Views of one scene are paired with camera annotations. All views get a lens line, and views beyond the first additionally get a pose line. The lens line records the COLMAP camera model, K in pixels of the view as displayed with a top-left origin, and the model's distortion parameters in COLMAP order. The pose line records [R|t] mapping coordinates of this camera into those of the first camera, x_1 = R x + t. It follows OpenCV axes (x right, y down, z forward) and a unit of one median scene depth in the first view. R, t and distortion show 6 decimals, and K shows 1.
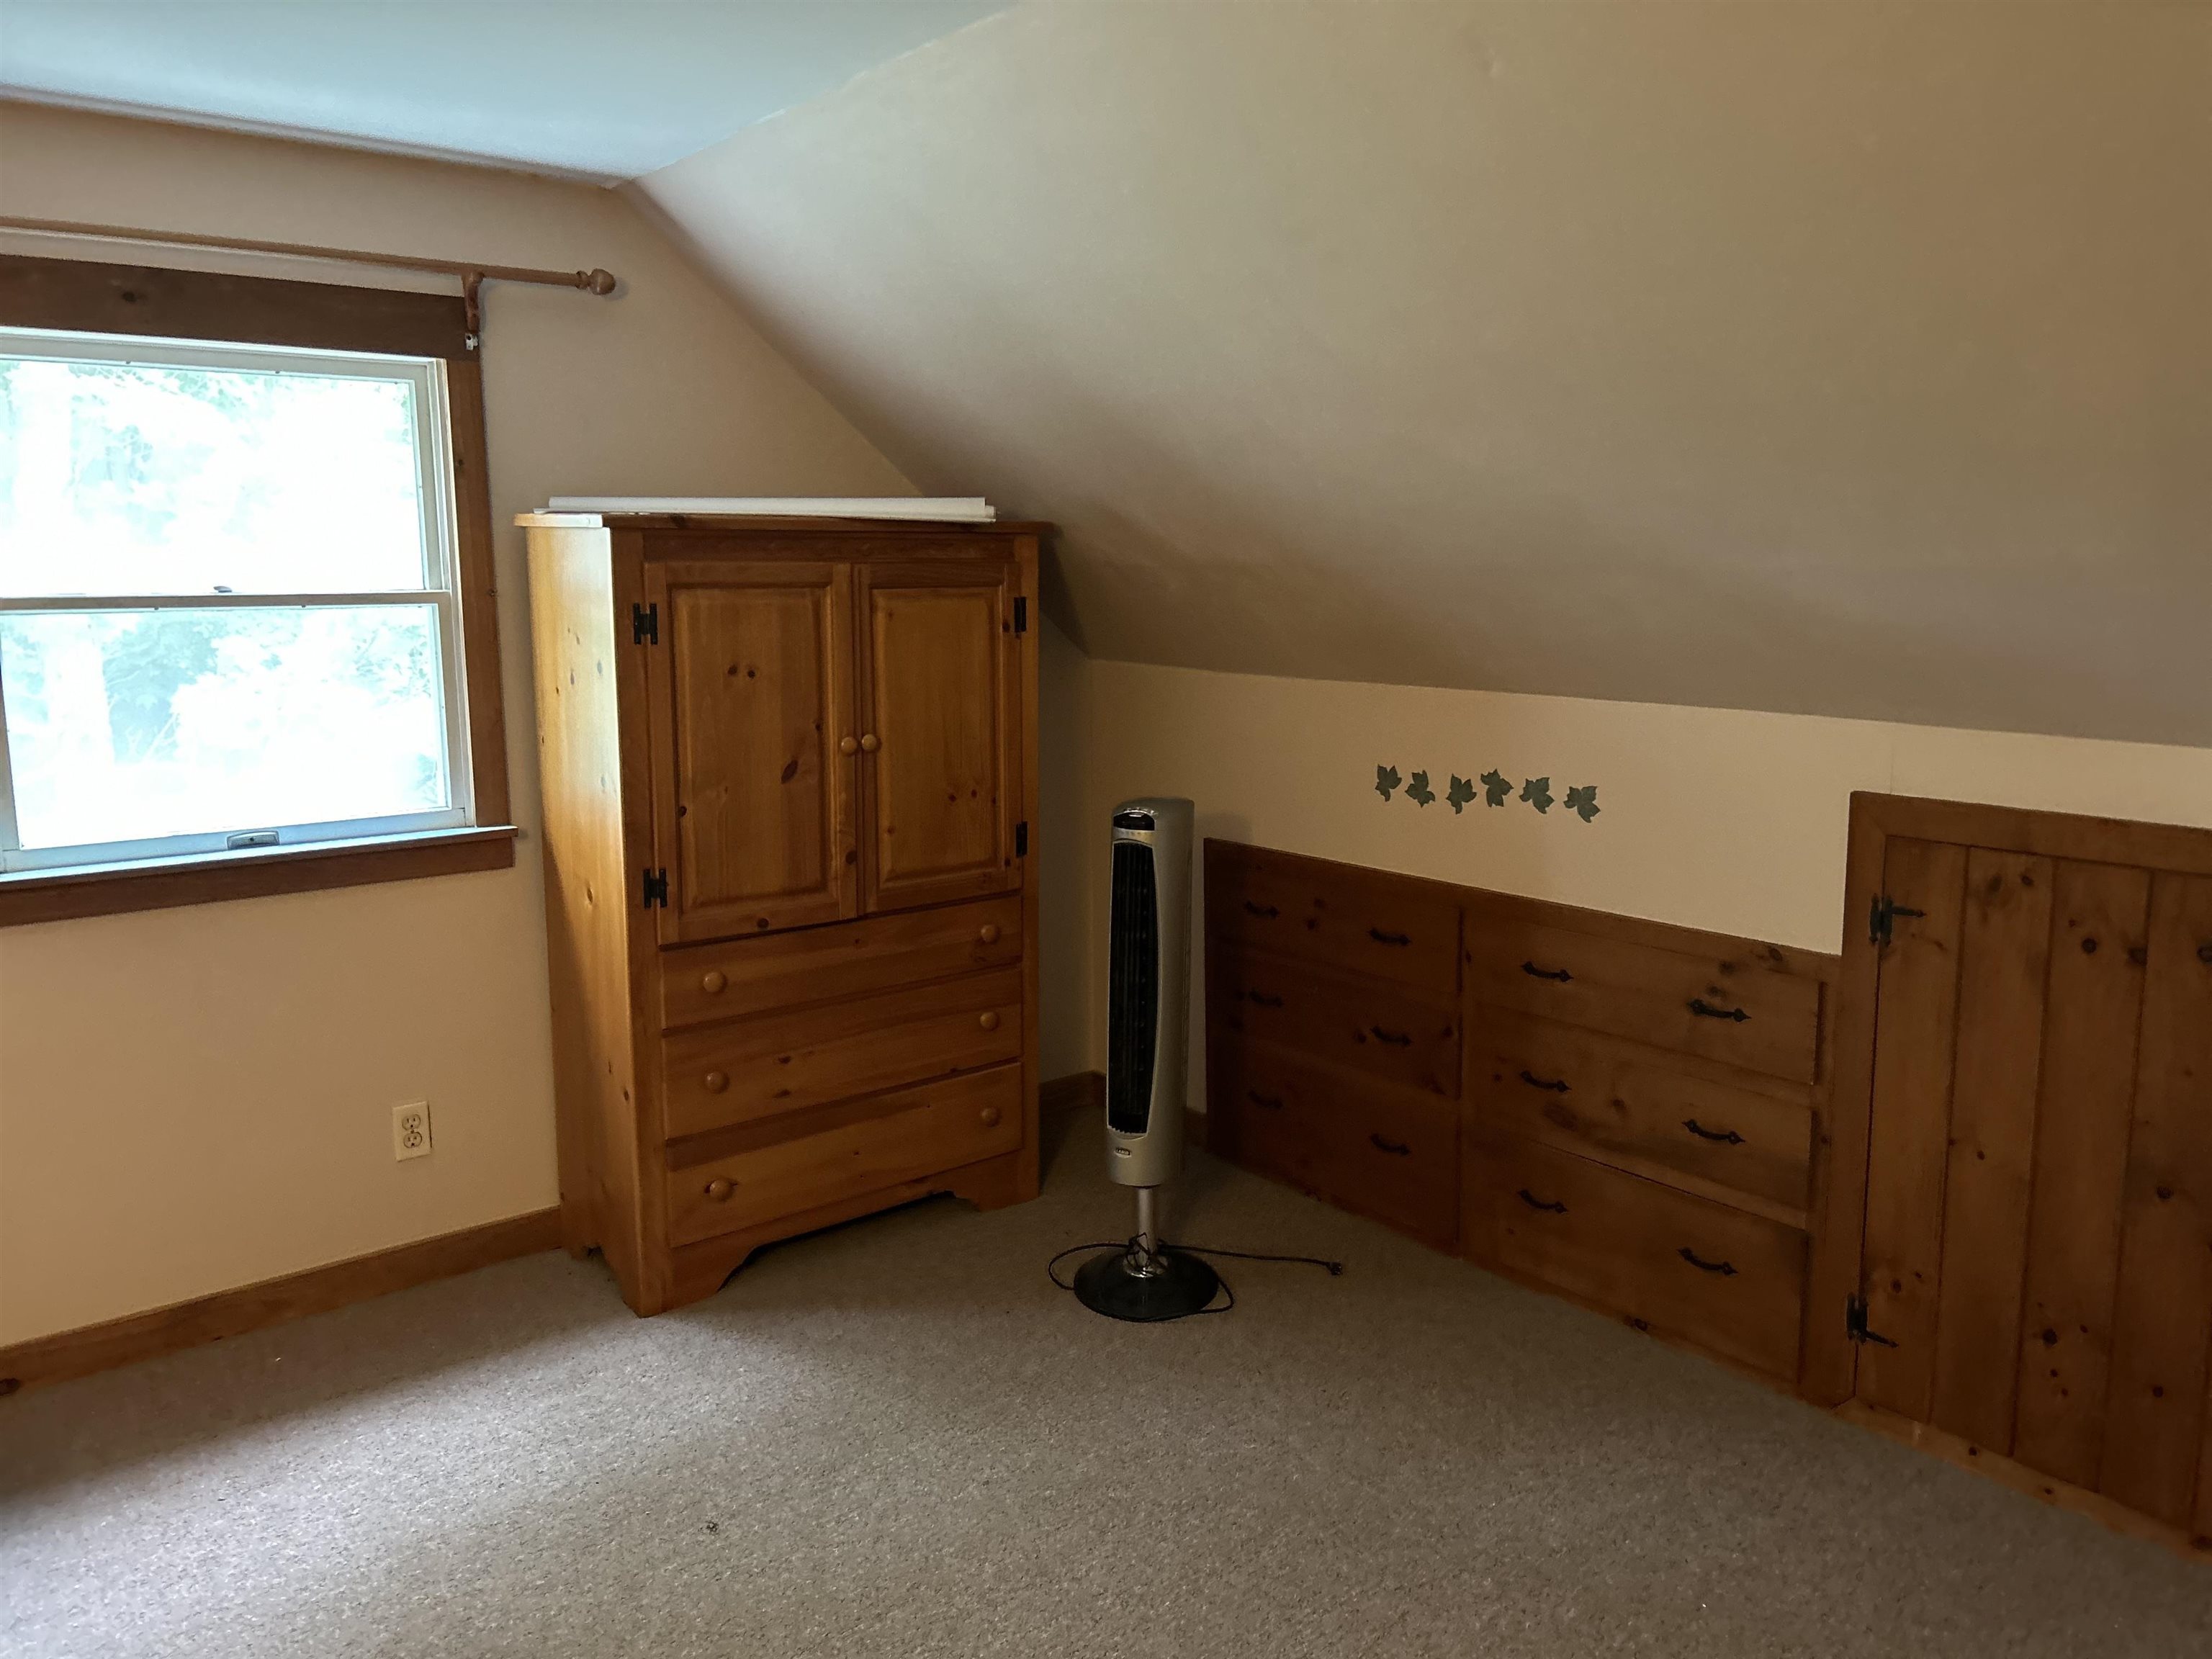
lens RADIAL K [[1651.0, 0, 1121.6], [0, 1651.0, 818.1], [0, 0, 1]] dist [0.055233, -0.058462]
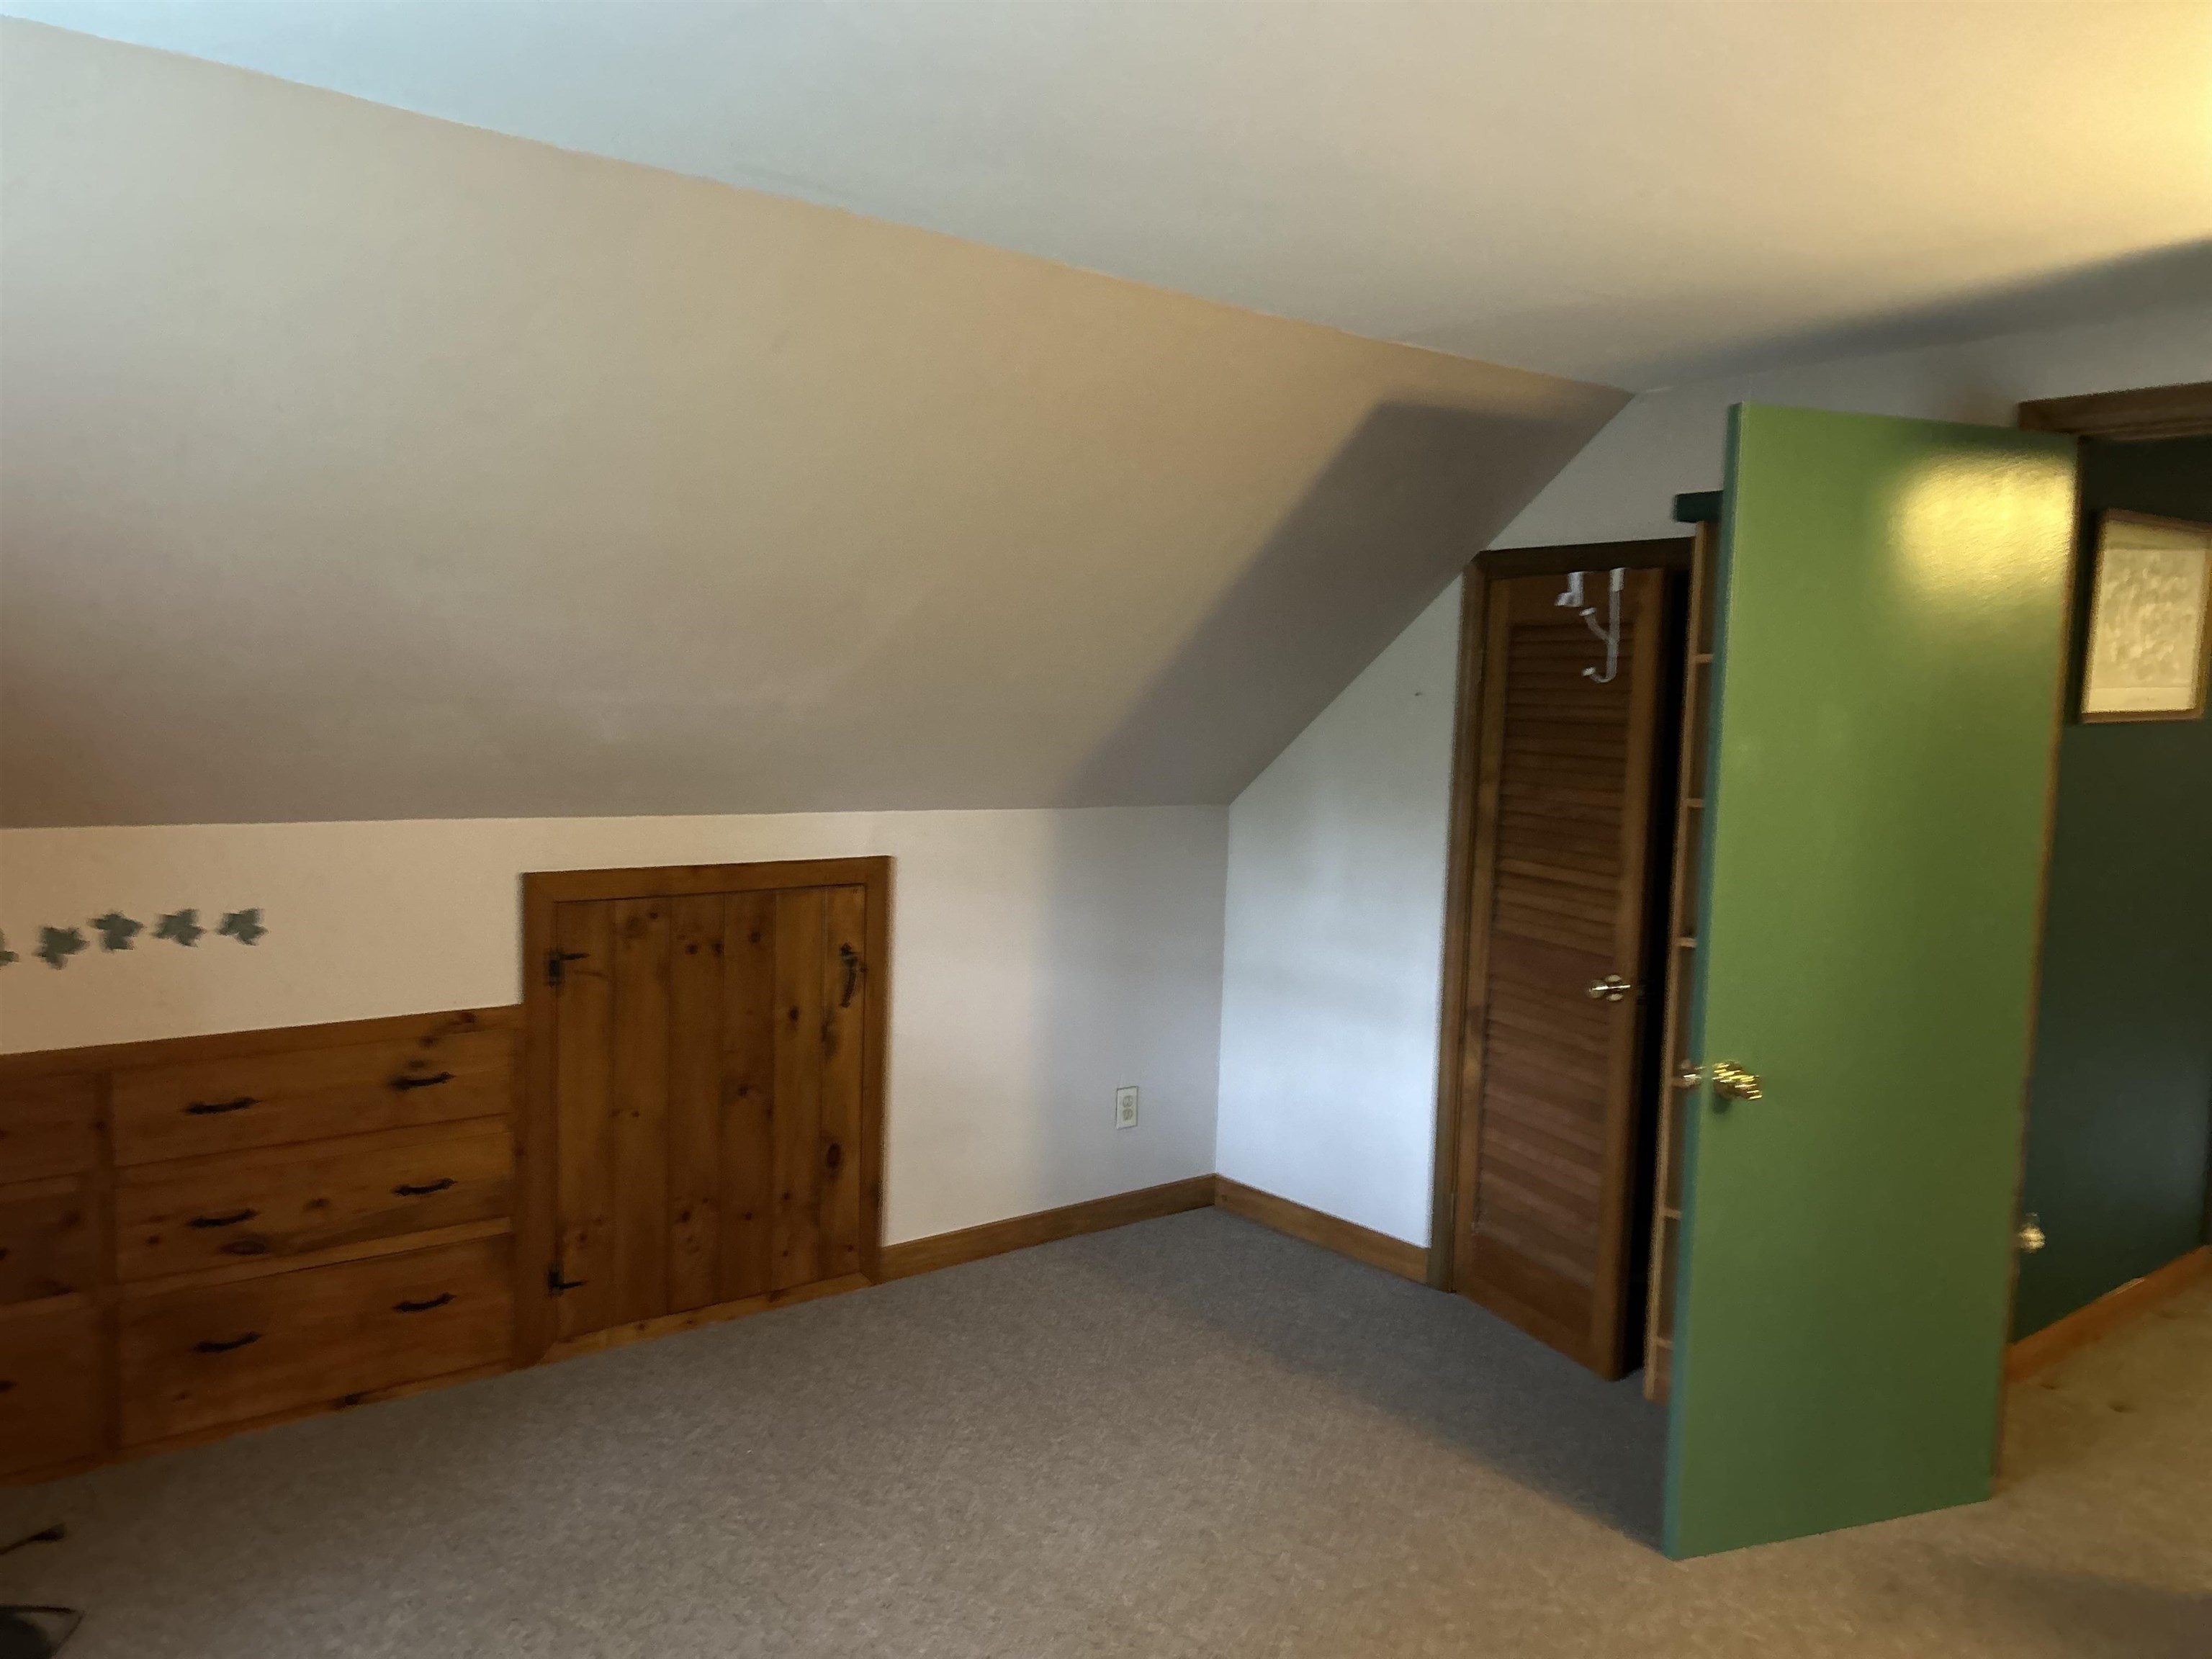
lens RADIAL K [[1651.0, 0, 1121.6], [0, 1651.0, 818.1], [0, 0, 1]] dist [0.055233, -0.058462]
pose [[0.005942, -0.070736, 0.997477, -0.798747], [0.128016, 0.989341, 0.069396, -0.084344], [-0.991754, 0.127281, 0.014934, 0.489217]]
